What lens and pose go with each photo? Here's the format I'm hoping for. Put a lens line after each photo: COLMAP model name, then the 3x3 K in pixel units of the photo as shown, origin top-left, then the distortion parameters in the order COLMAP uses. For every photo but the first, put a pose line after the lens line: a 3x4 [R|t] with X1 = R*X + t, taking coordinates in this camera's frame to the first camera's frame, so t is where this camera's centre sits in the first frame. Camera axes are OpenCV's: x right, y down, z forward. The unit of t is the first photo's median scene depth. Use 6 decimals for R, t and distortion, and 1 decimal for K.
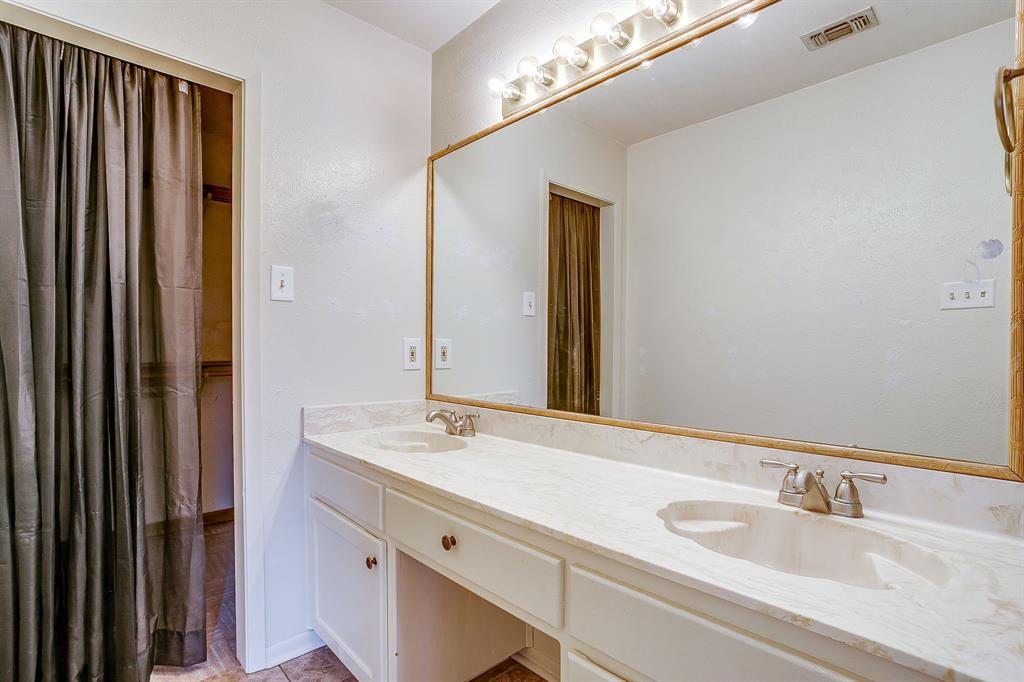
lens RADIAL K [[492.5, 0, 510.6], [0, 492.5, 360.1], [0, 0, 1]] dist [-0.046871, 0.000297]
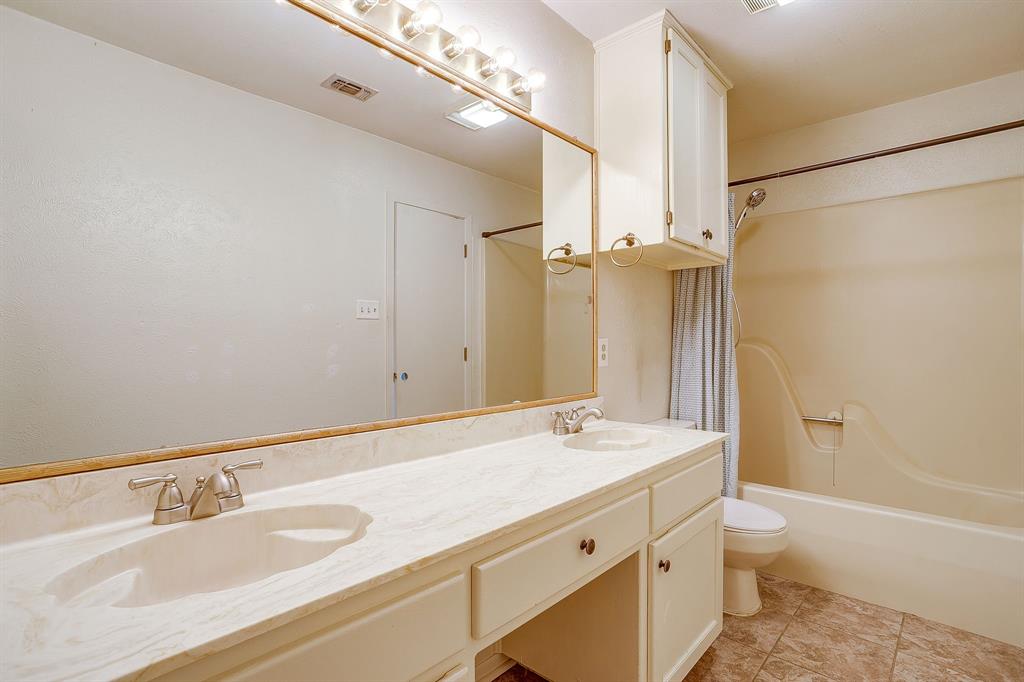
lens RADIAL K [[503.7, 0, 509.5], [0, 503.7, 344.8], [0, 0, 1]] dist [-0.051245, 0.032181]
pose [[-0.103286, 0.009848, 0.994603, -0.742133], [0.028644, 0.999566, -0.006922, -0.008215], [-0.994239, 0.027775, -0.103524, 0.863990]]
